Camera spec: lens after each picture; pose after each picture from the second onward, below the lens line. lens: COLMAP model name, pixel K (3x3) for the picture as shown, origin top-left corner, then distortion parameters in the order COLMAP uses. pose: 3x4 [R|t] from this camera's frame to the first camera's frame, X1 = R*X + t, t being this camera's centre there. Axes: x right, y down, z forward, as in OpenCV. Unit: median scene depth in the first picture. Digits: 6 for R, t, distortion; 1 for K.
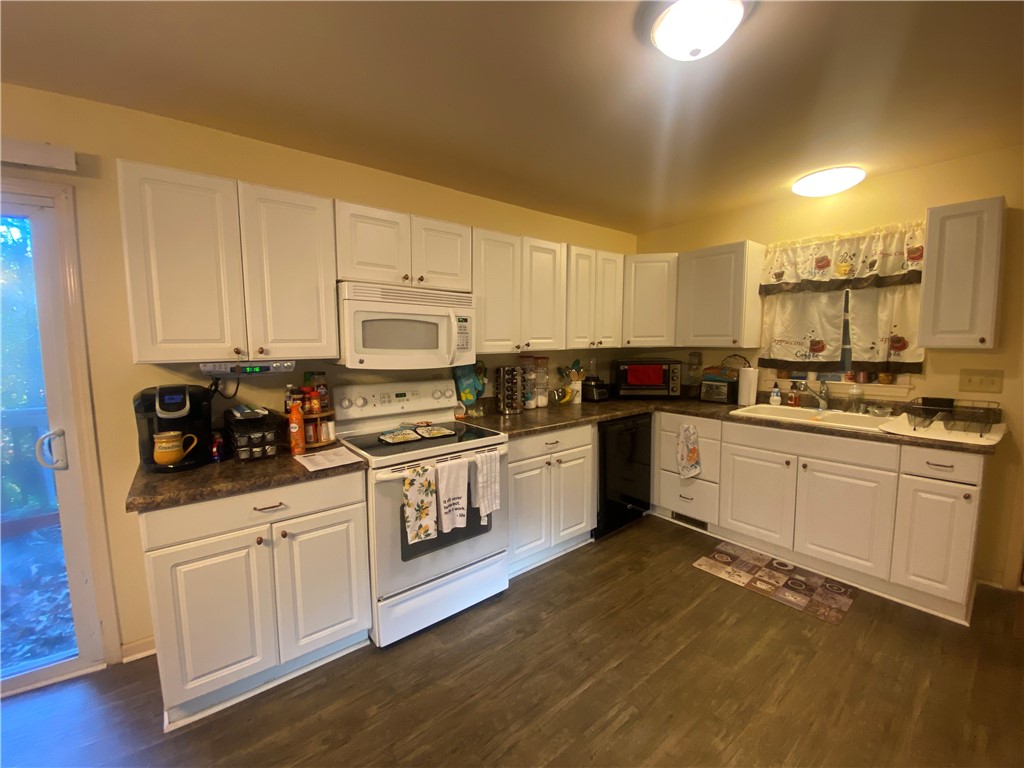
lens RADIAL K [[418.6, 0, 507.8], [0, 418.6, 382.2], [0, 0, 1]] dist [-0.002043, -0.001251]
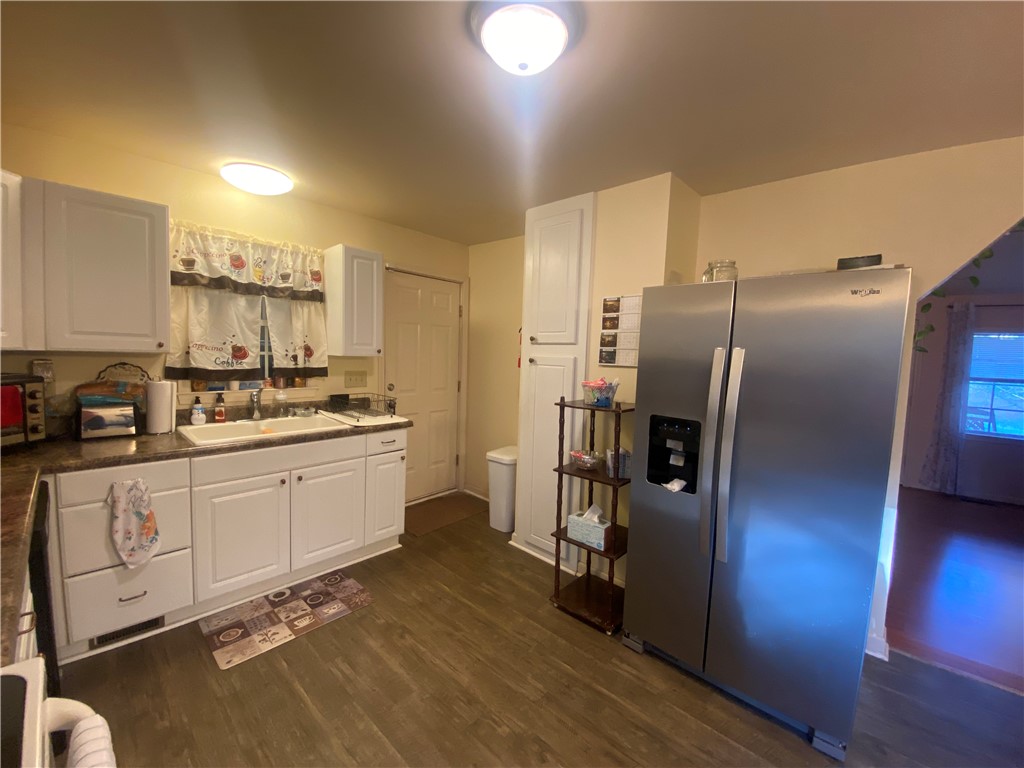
lens RADIAL K [[418.6, 0, 512.6], [0, 418.6, 381.4], [0, 0, 1]] dist [-0.002043, -0.001251]
pose [[-0.148688, -0.064799, 0.986759, -0.275324], [0.062477, 0.995242, 0.074770, -0.057939], [-0.986909, 0.072767, -0.143932, 0.585420]]
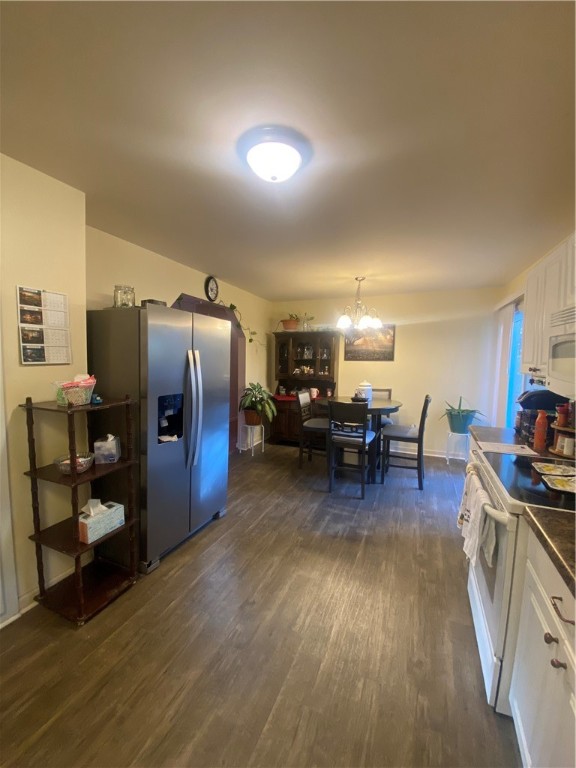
lens RADIAL K [[313.9, 0, 289.4], [0, 313.9, 386.2], [0, 0, 1]] dist [-0.002043, -0.001251]
pose [[-0.882339, 0.043003, -0.468646, 0.467864], [-0.052415, 0.980641, 0.188668, -0.113896], [0.467687, 0.191033, -0.863004, 1.043055]]
